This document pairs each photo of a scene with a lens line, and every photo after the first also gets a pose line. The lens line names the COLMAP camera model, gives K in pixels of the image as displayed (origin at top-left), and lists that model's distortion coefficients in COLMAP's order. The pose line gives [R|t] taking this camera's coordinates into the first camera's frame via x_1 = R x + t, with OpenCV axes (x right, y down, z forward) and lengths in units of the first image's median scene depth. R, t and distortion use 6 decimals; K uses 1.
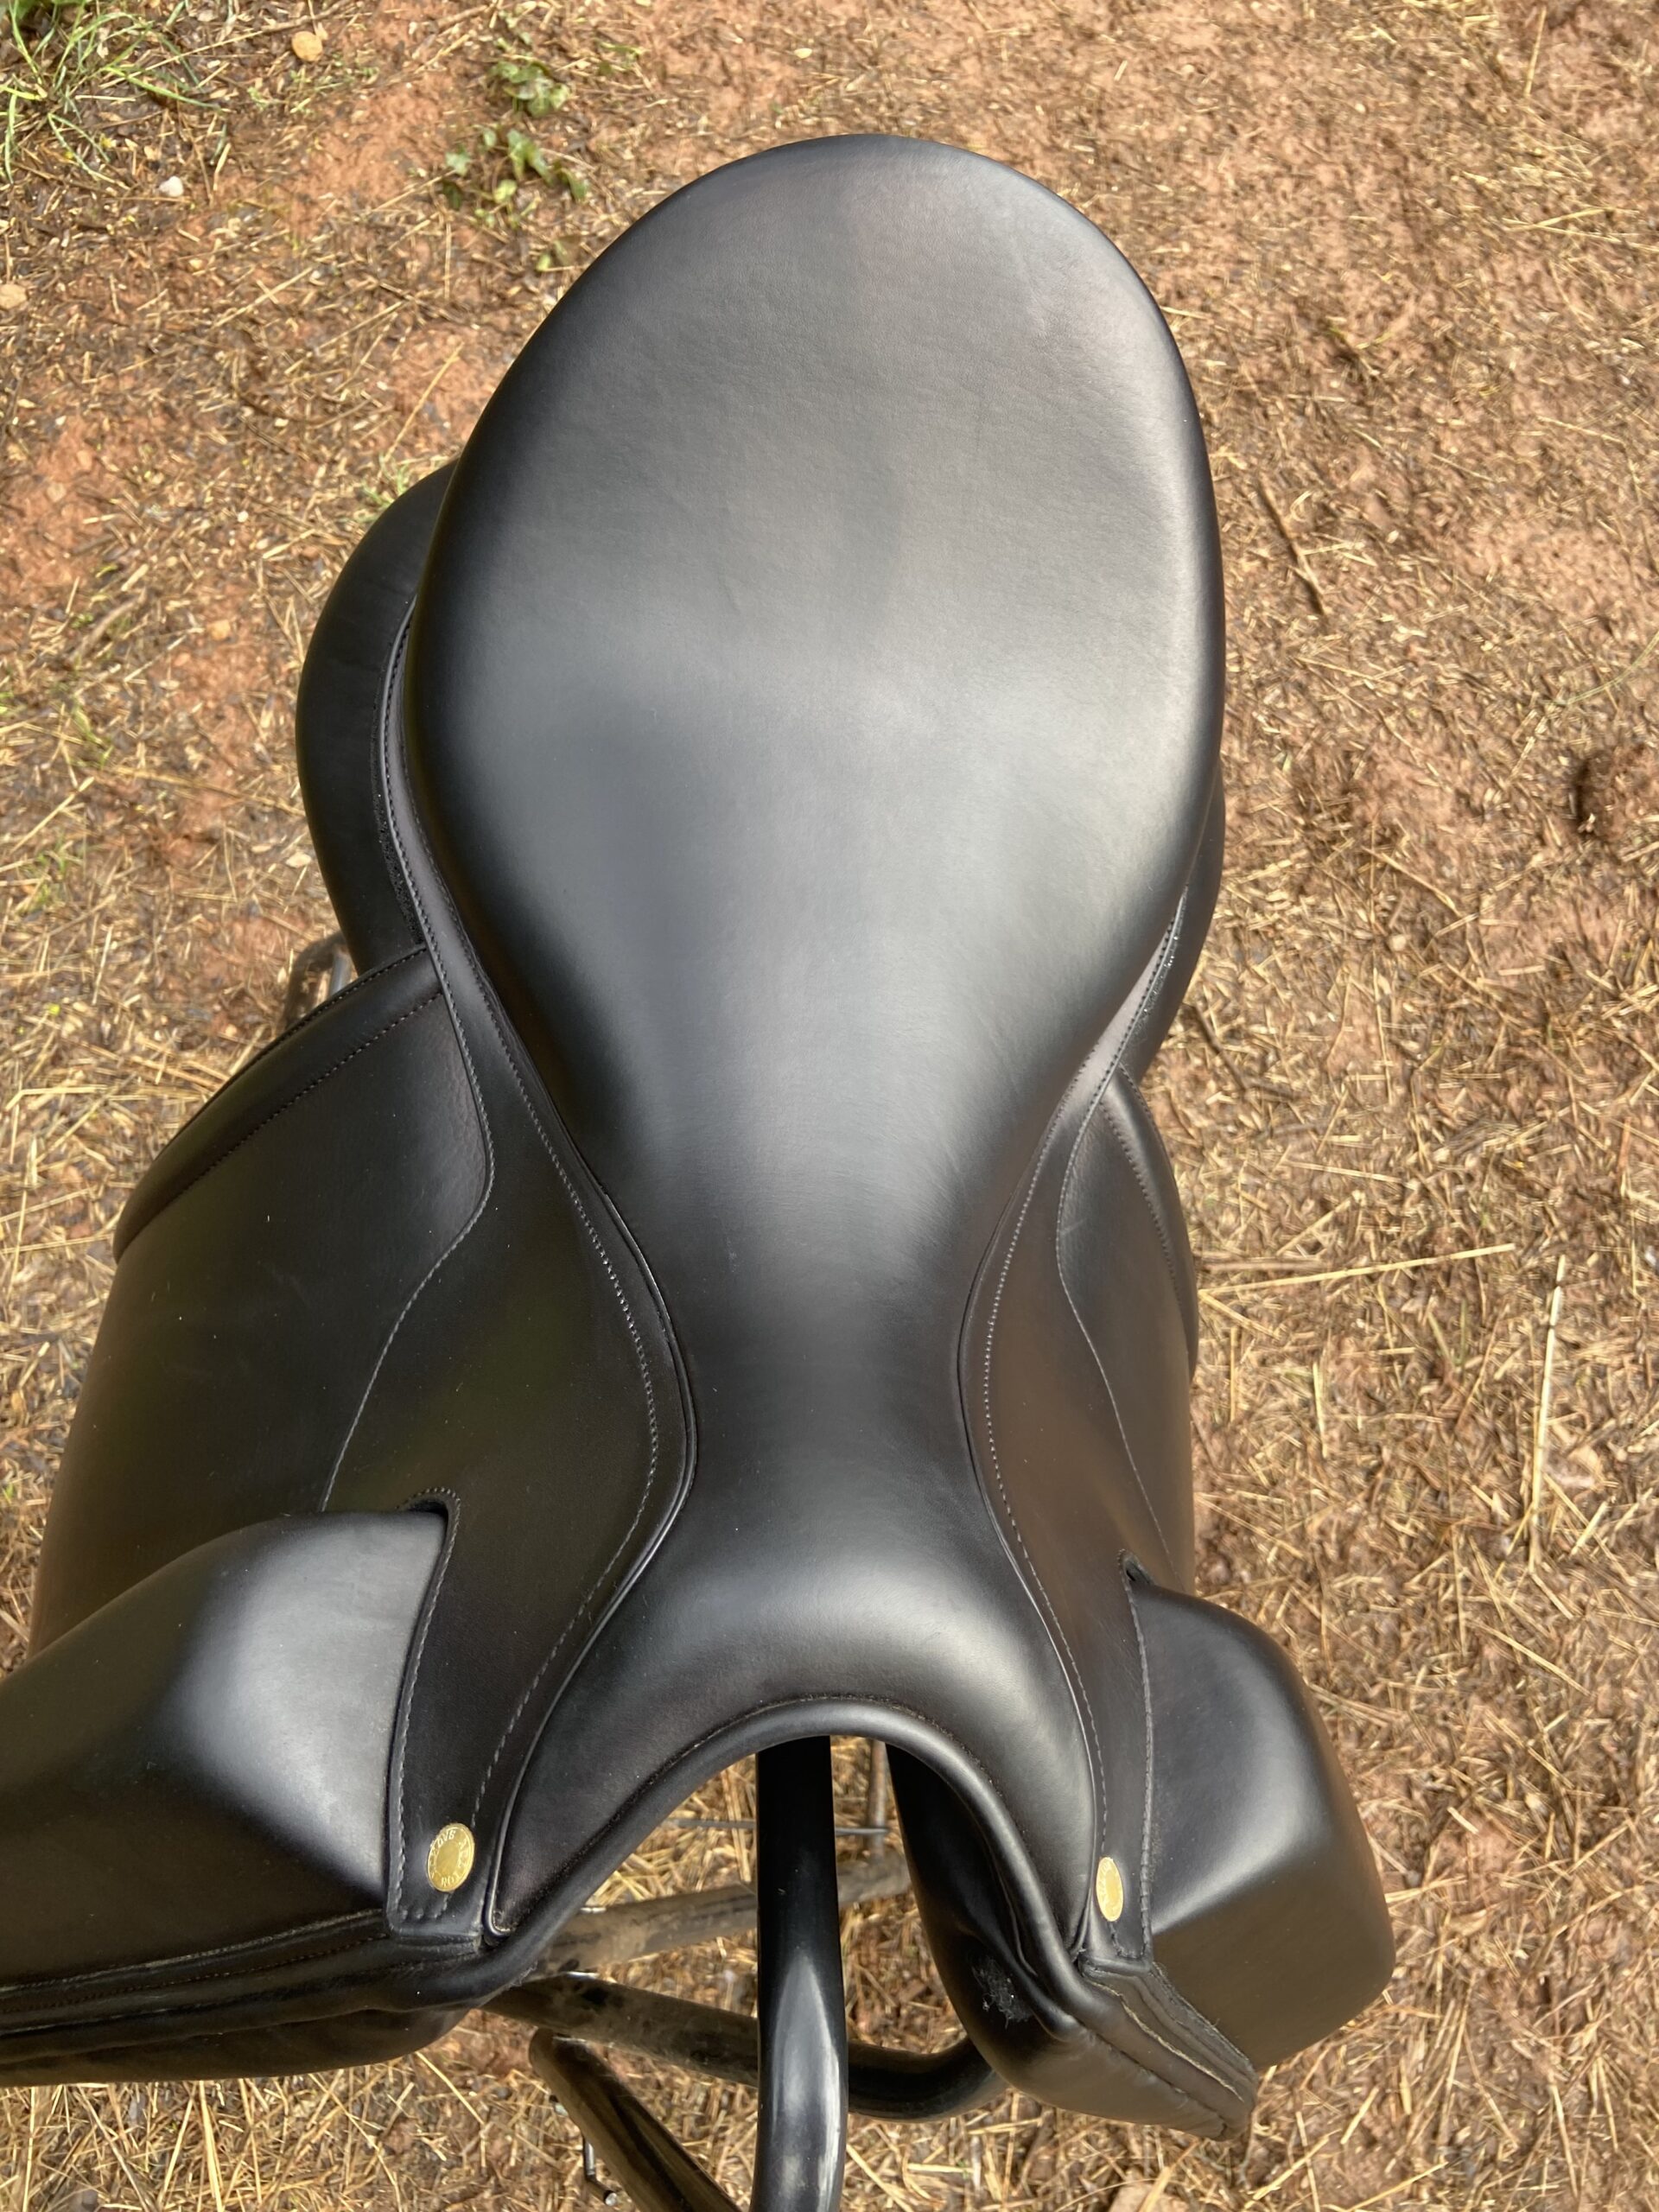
lens RADIAL K [[1709.4, 0, 824.8], [0, 1709.4, 1104.5], [0, 0, 1]] dist [0.108807, -0.143963]
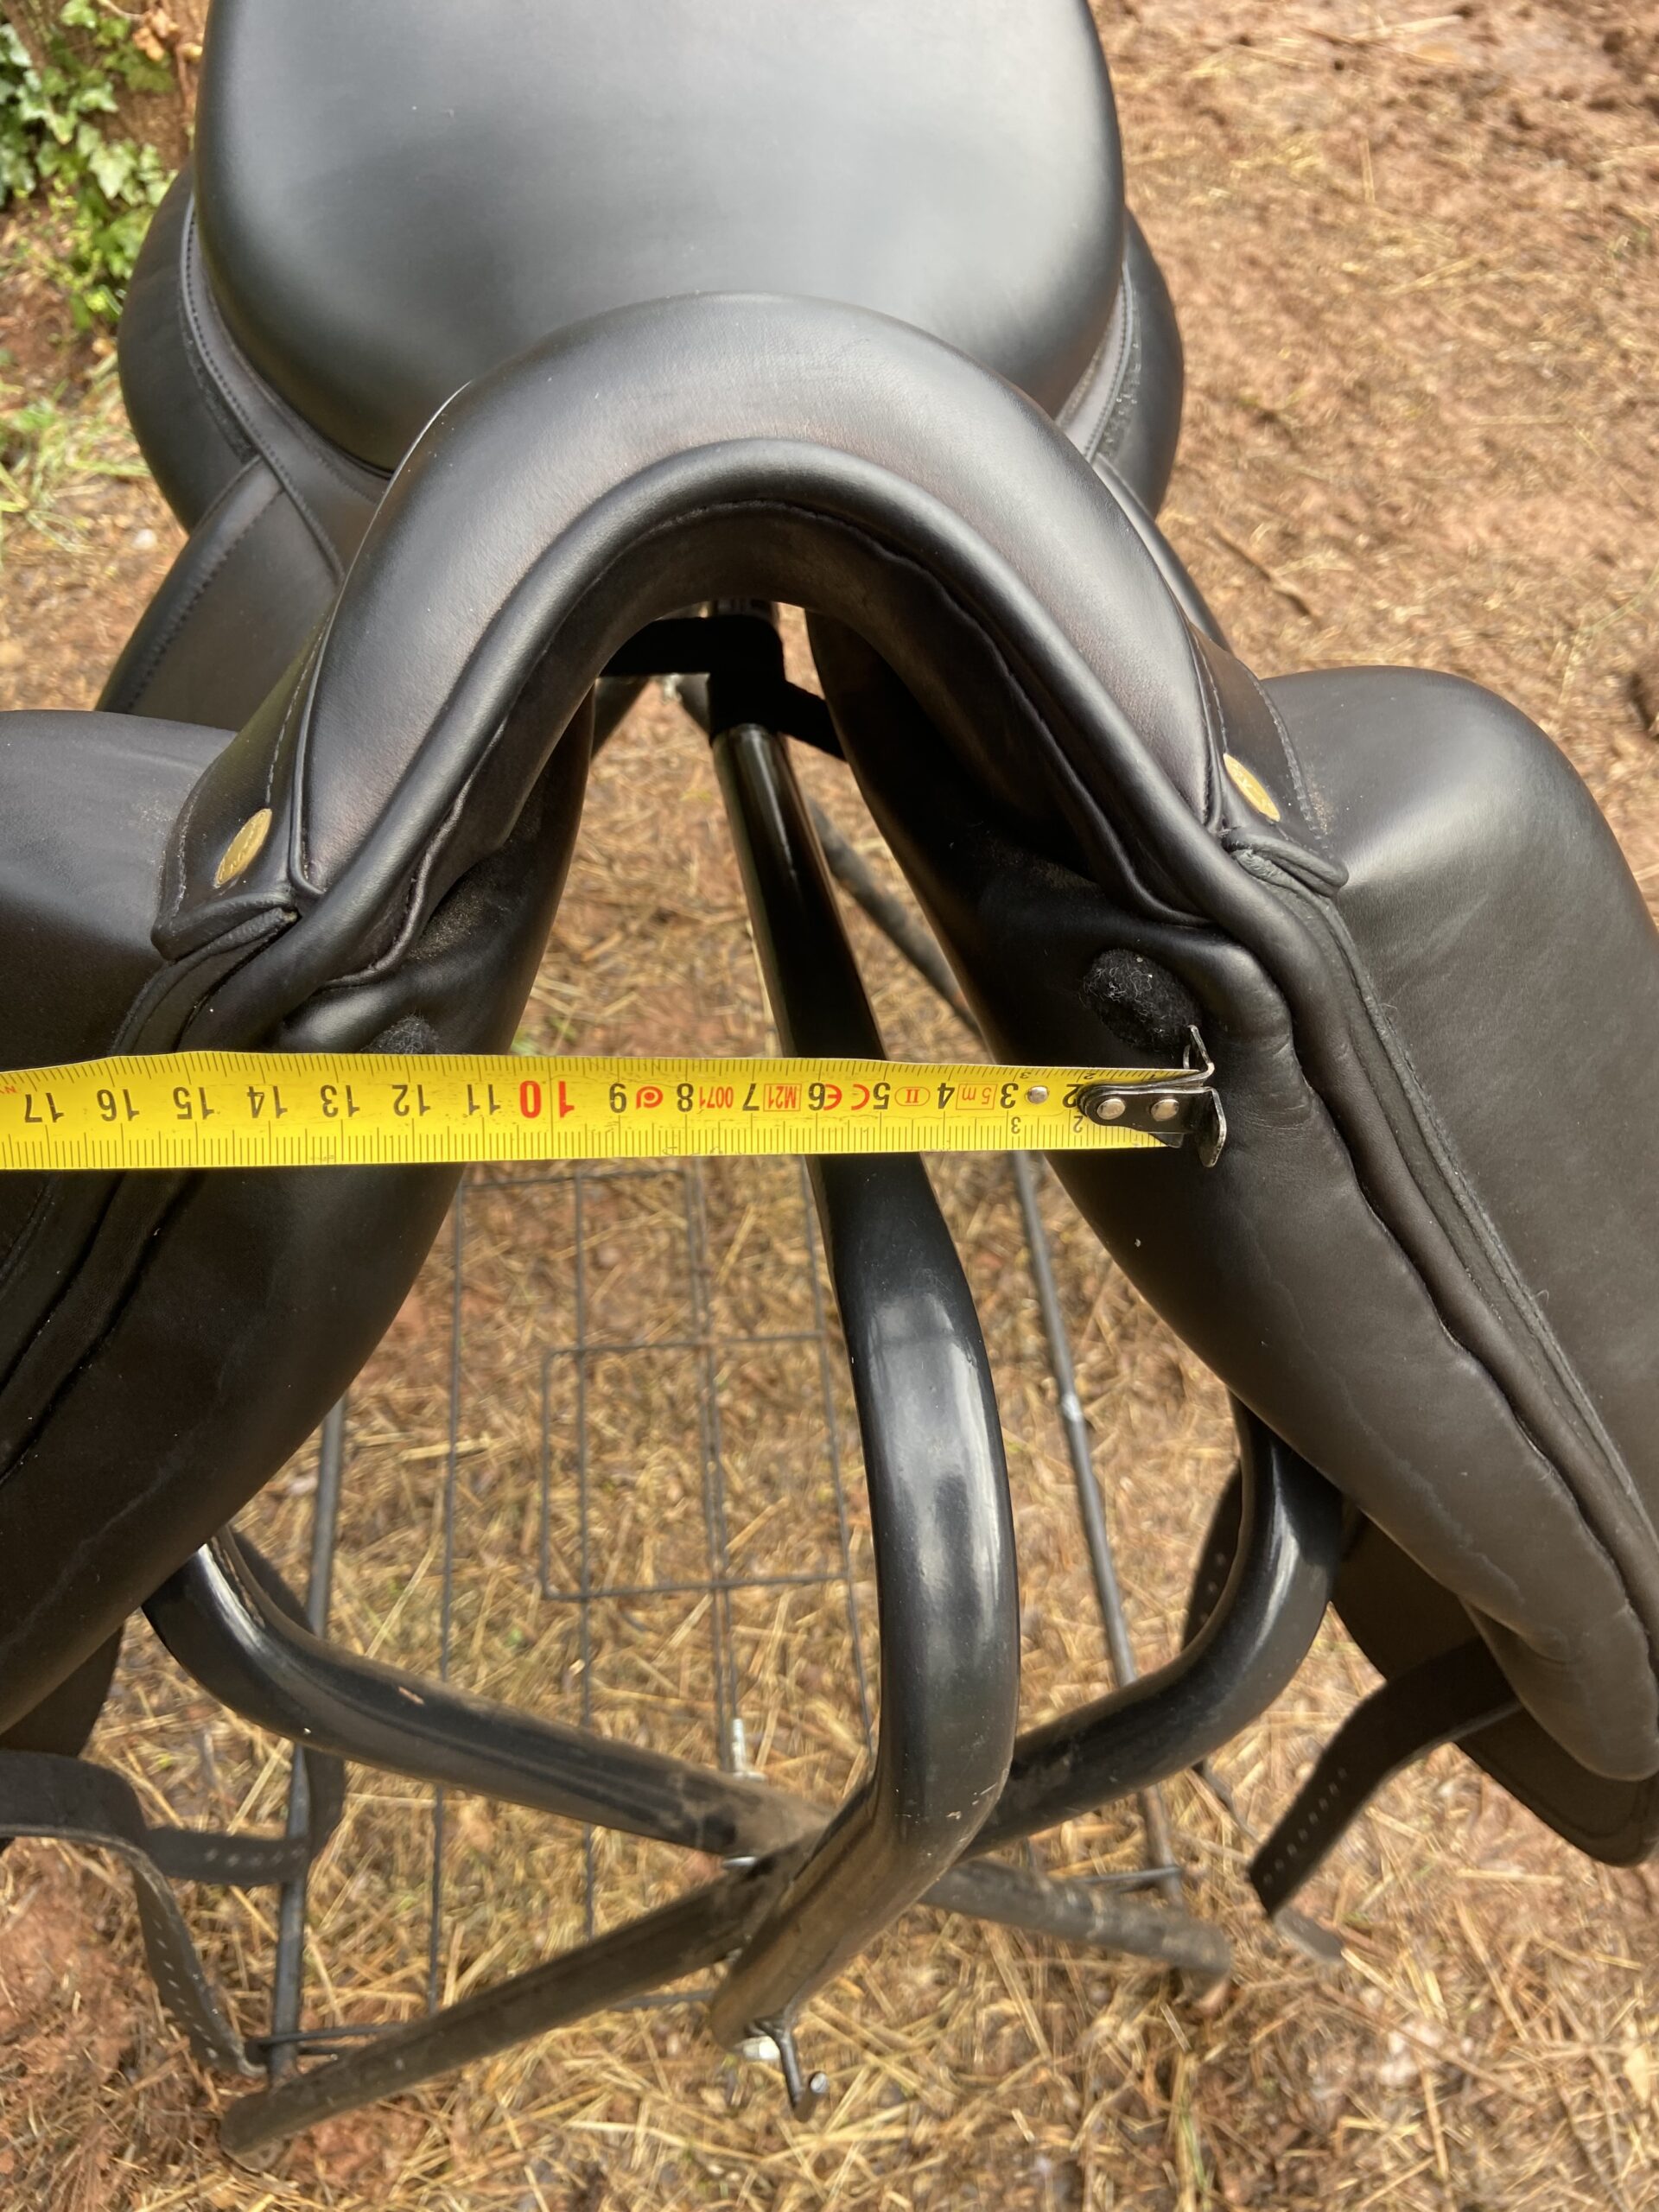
lens RADIAL K [[1709.4, 0, 824.8], [0, 1709.4, 1104.5], [0, 0, 1]] dist [0.108807, -0.143963]
pose [[0.968896, -0.242275, -0.050437, 0.002567], [0.220344, 0.937363, -0.269812, 0.178721], [0.112647, 0.250306, 0.961591, 0.097146]]
